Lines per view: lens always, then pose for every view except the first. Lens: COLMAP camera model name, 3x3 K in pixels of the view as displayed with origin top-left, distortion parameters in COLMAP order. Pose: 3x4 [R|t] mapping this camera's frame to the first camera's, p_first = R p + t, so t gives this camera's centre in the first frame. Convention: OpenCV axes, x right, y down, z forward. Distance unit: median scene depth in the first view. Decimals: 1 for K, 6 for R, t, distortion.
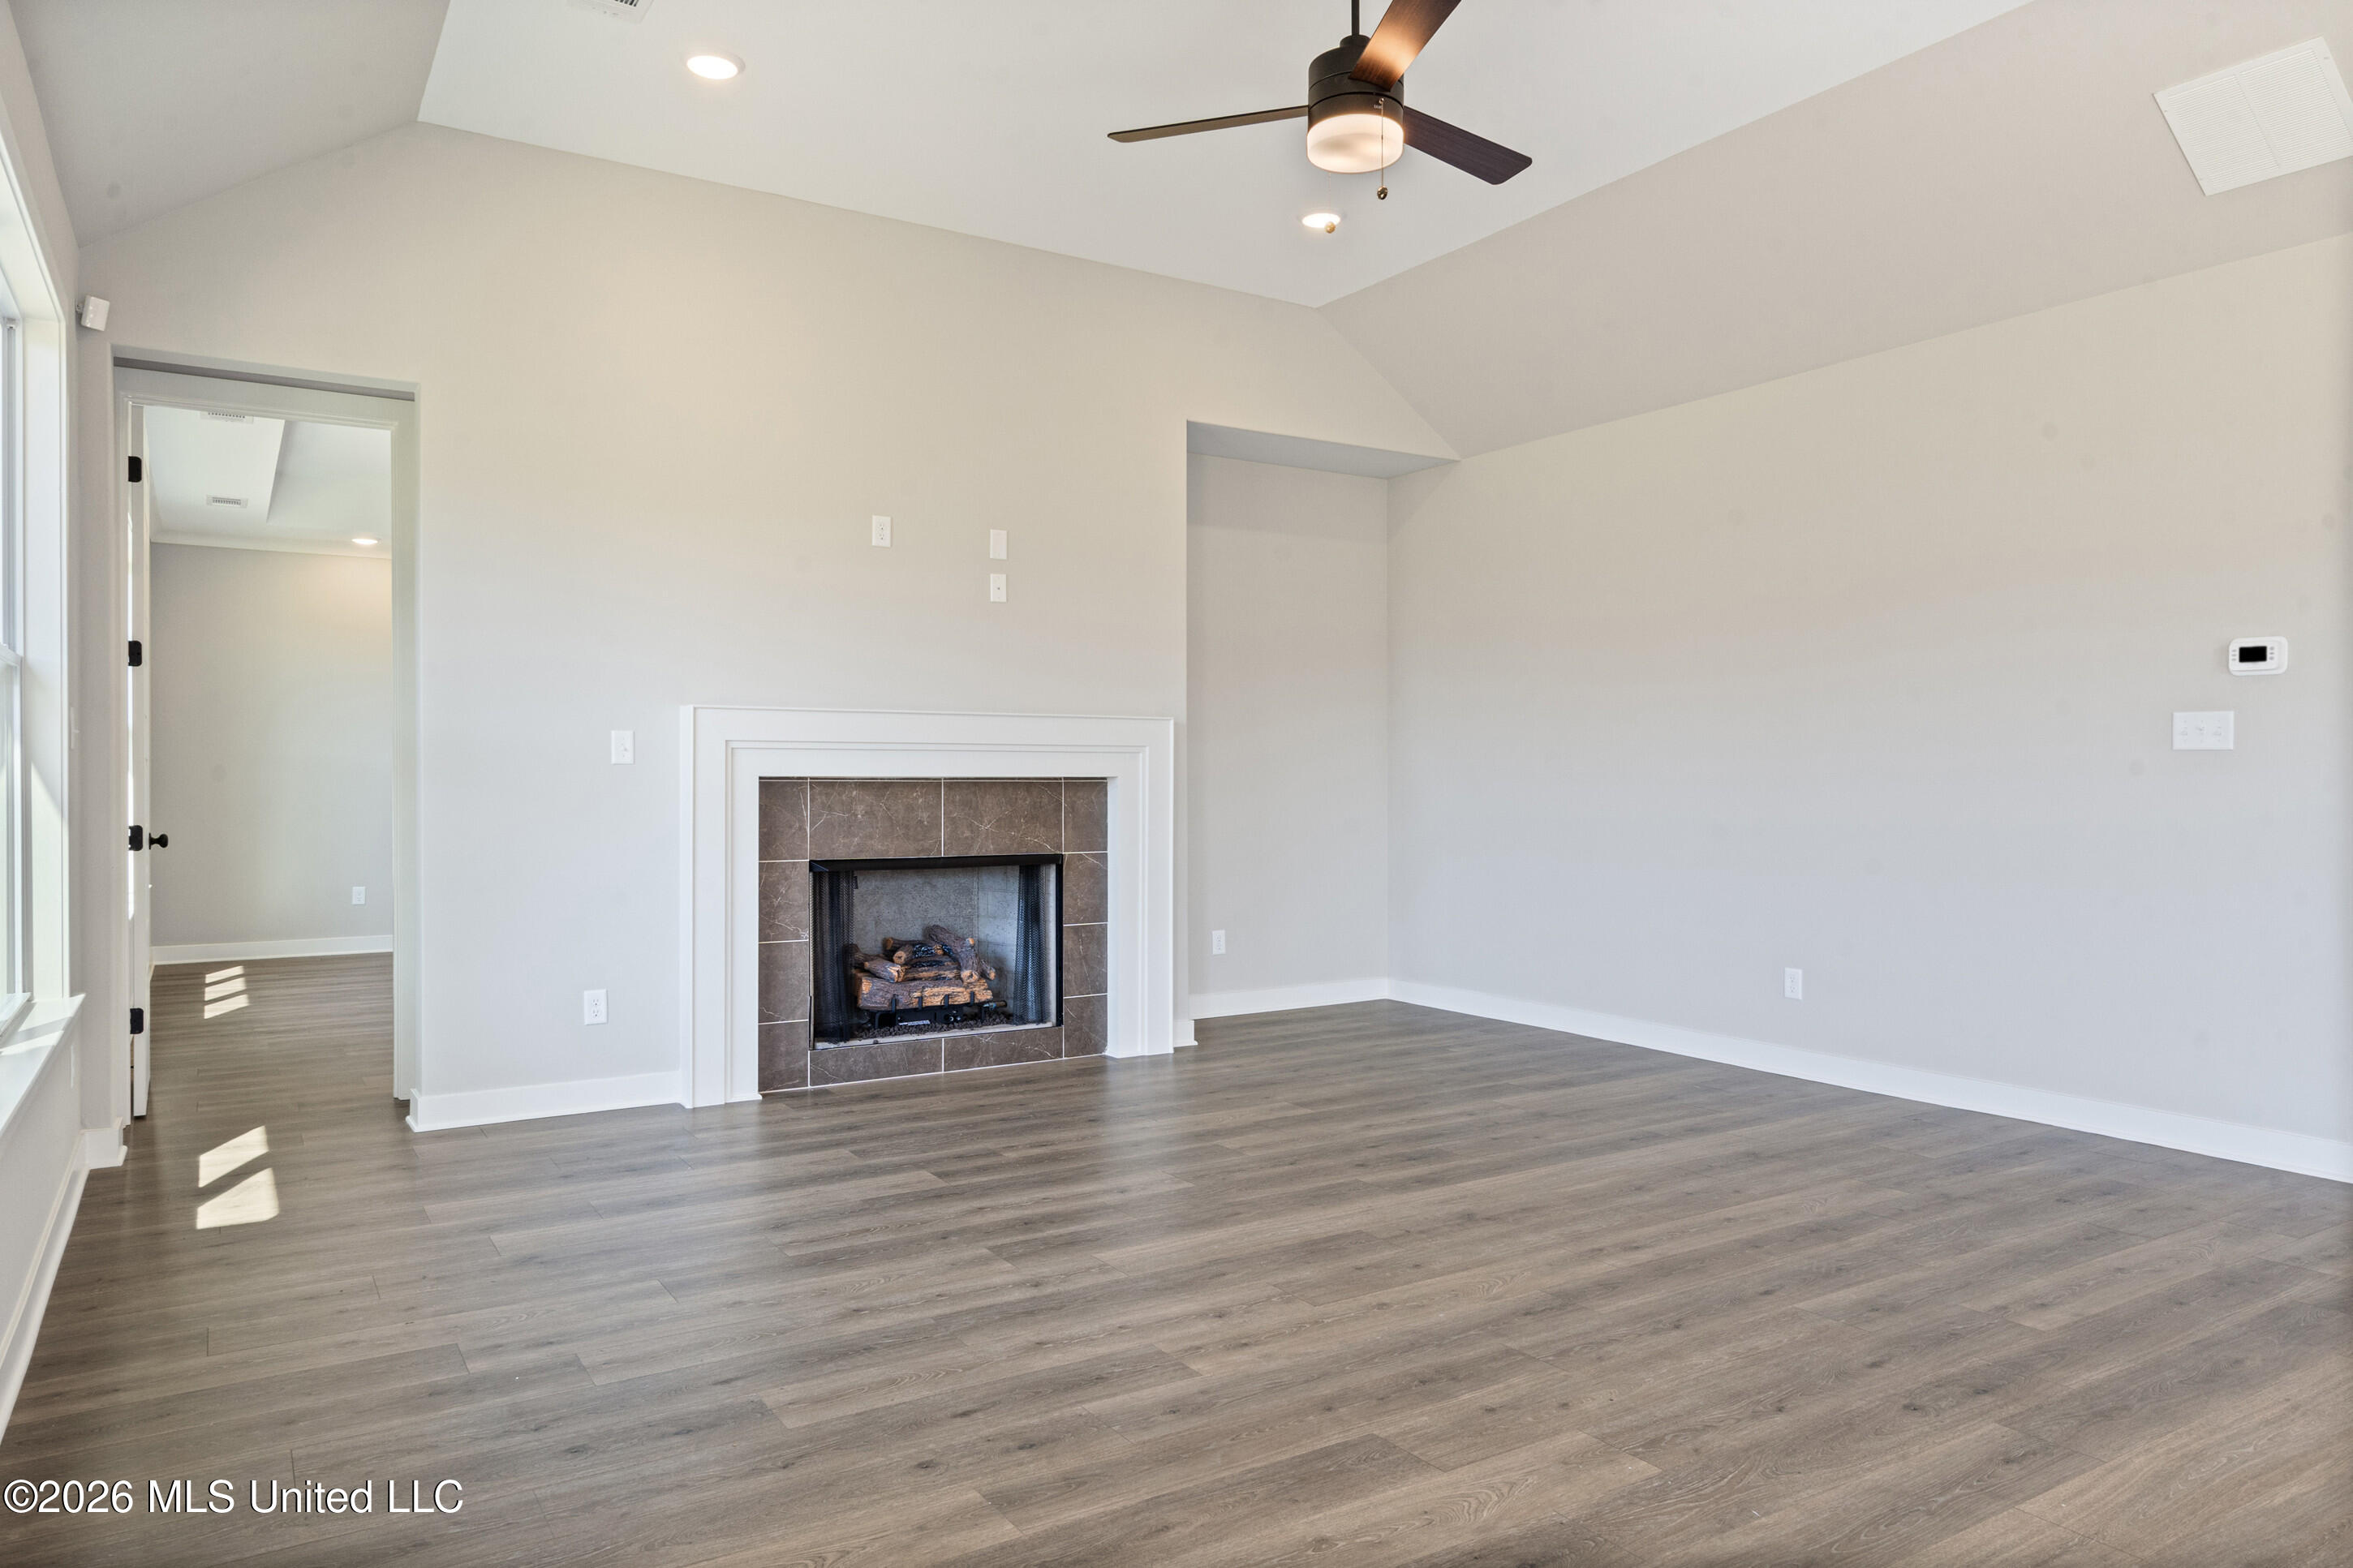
lens RADIAL K [[1499.9, 0, 1174.7], [0, 1499.9, 800.4], [0, 0, 1]] dist [0.022264, -0.000345]
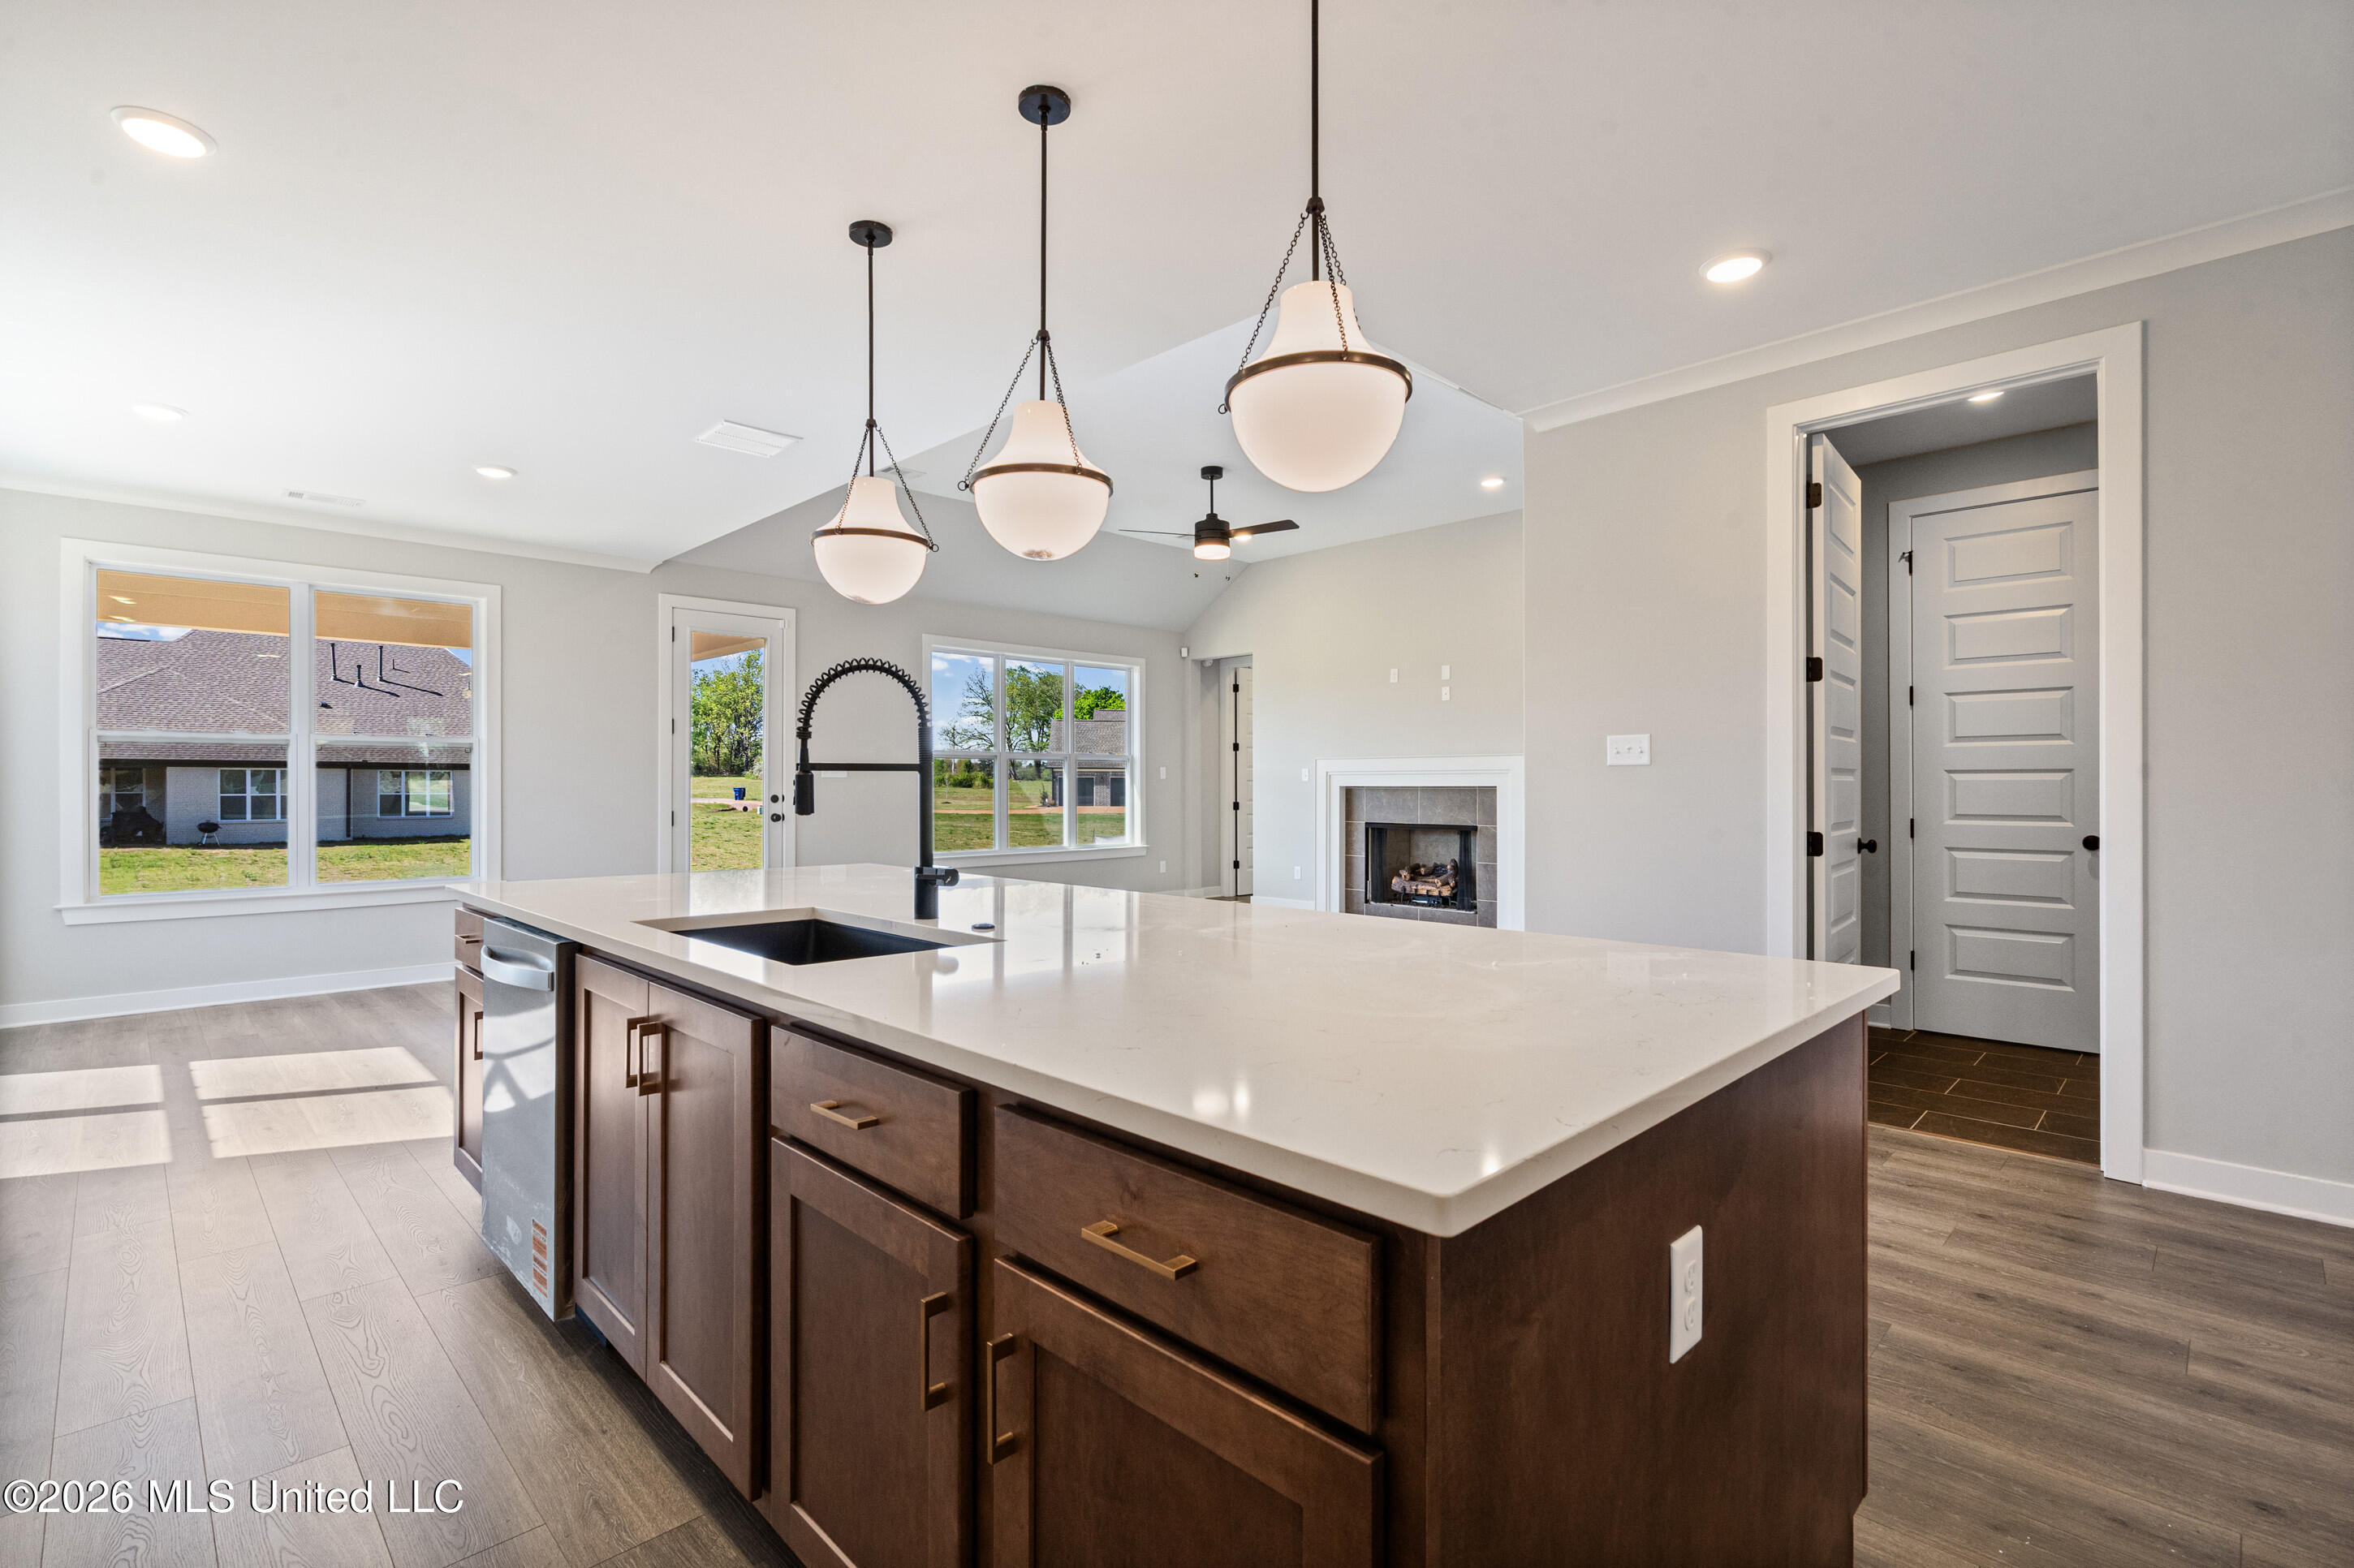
lens RADIAL K [[1080.4, 0, 1165.1], [0, 1080.4, 792.2], [0, 0, 1]] dist [0.012313, 0.000124]
pose [[0.203429, 0.003026, -0.979085, 1.561778], [-0.012119, 0.999926, 0.000573, -0.004553], [0.979015, 0.011749, 0.203451, 0.411584]]
